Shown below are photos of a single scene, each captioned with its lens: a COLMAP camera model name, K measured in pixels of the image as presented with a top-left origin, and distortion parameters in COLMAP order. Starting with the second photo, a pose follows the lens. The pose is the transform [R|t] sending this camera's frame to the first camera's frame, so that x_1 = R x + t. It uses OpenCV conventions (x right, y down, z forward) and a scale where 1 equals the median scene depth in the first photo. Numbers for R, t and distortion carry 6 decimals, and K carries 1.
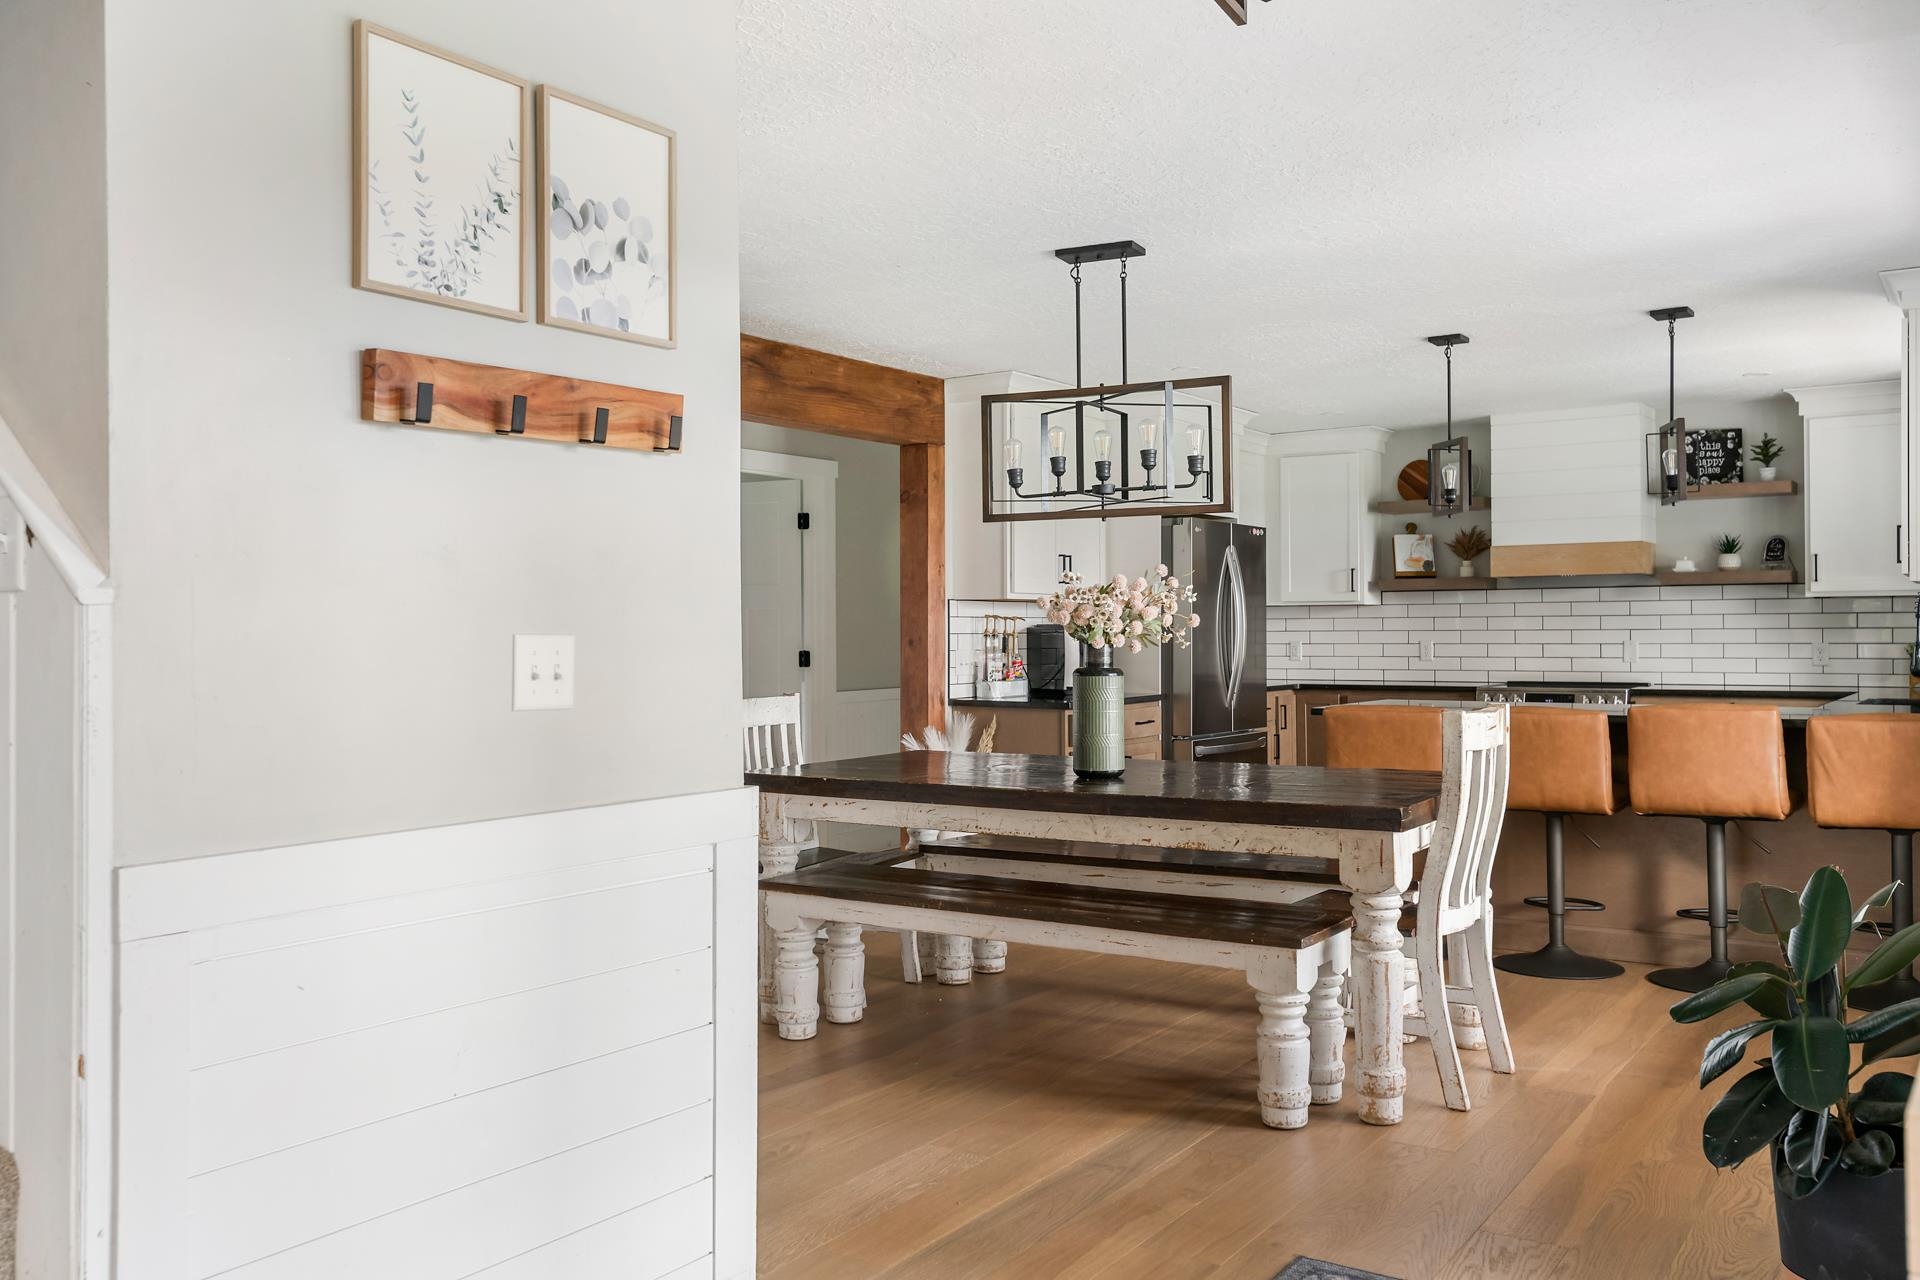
lens RADIAL K [[1564.8, 0, 948.2], [0, 1564.8, 636.4], [0, 0, 1]] dist [0.023280, -0.003511]
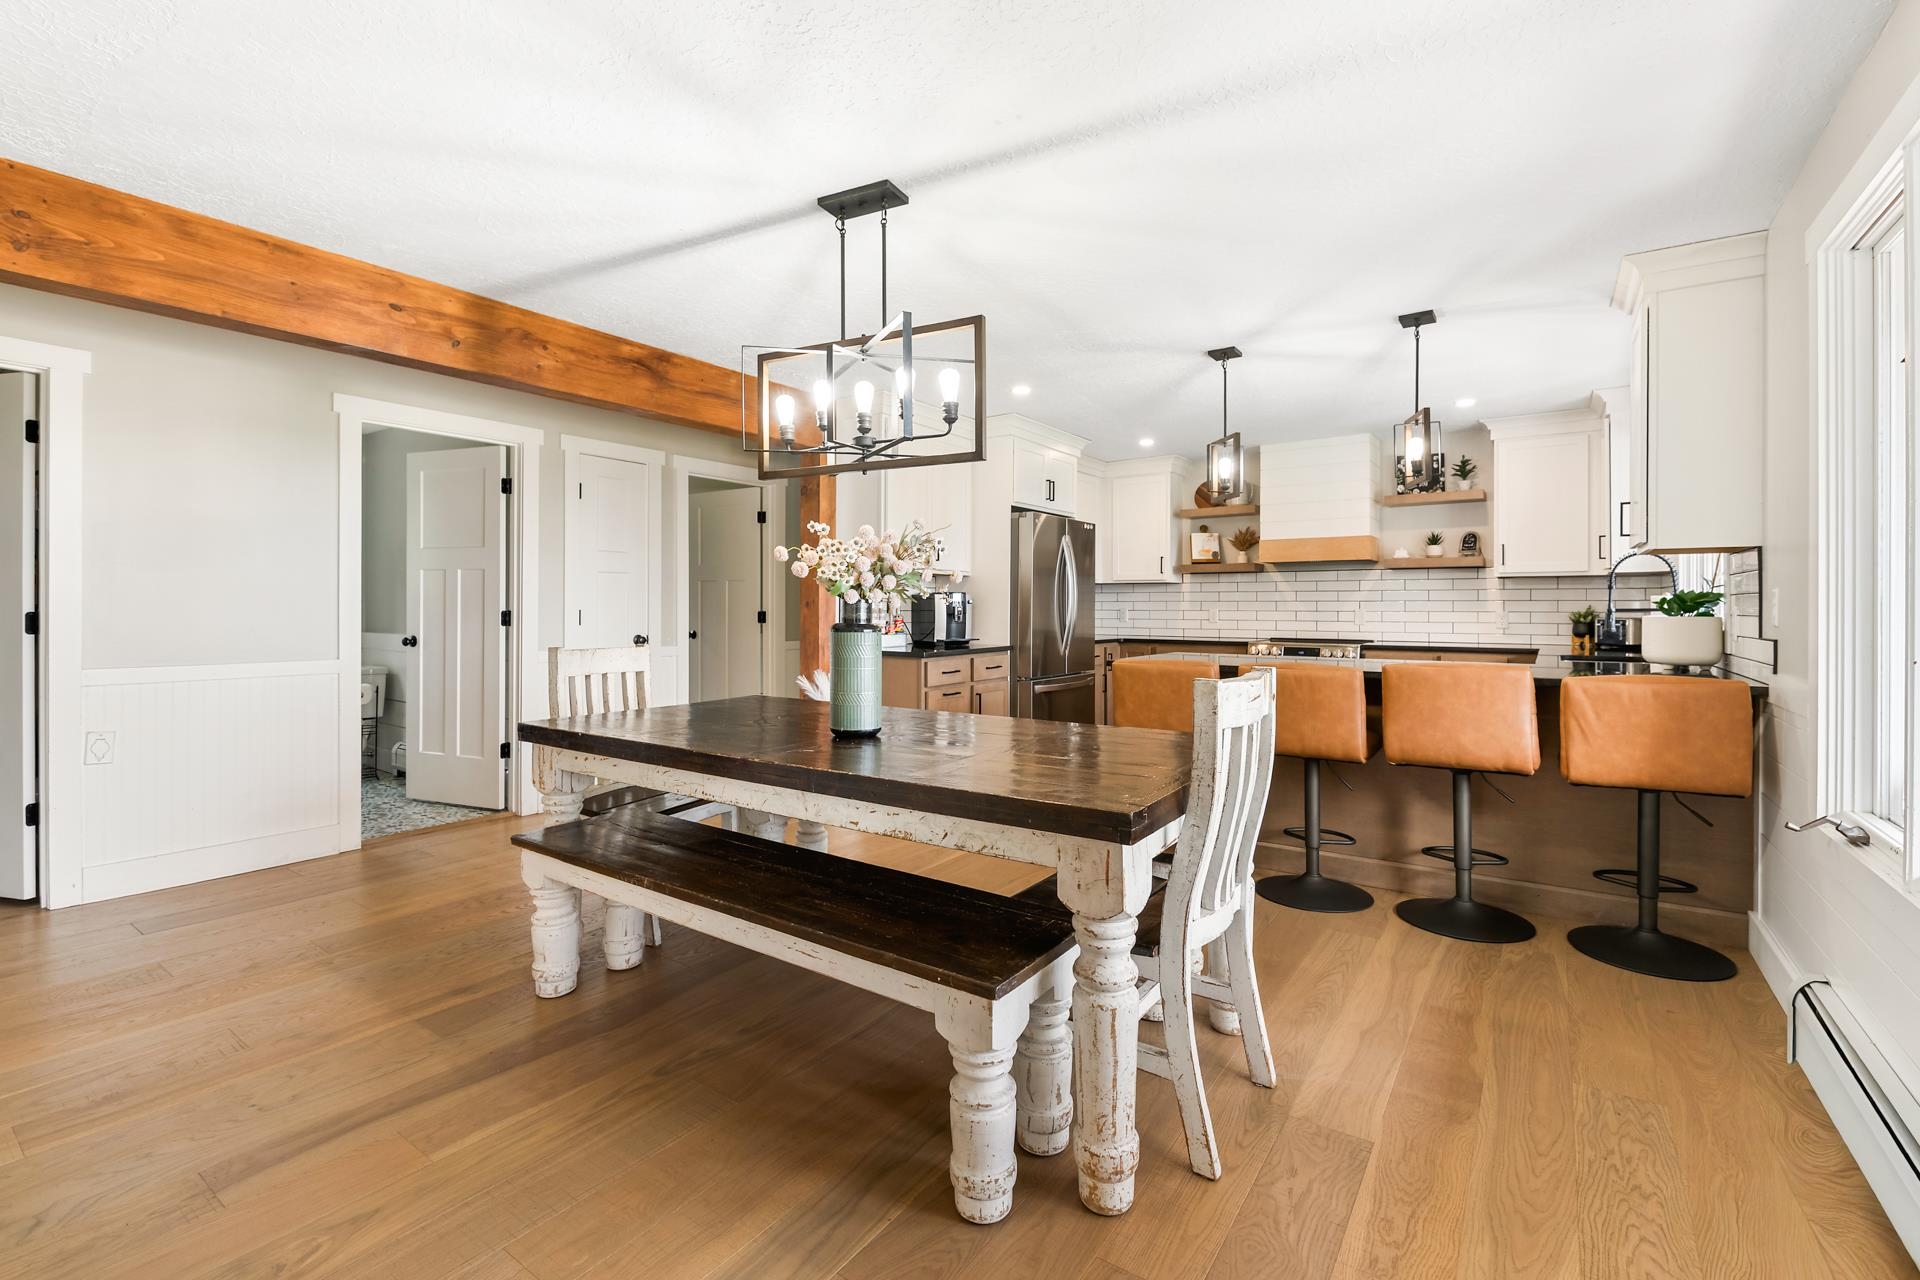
lens RADIAL K [[838.2, 0, 964.0], [0, 838.2, 613.9], [0, 0, 1]] dist [0.001942, -0.006183]
pose [[0.999938, 0.008680, -0.007035, 0.152847], [-0.008640, 0.999946, 0.005702, 0.009409], [0.007084, -0.005641, 0.999959, 0.435012]]
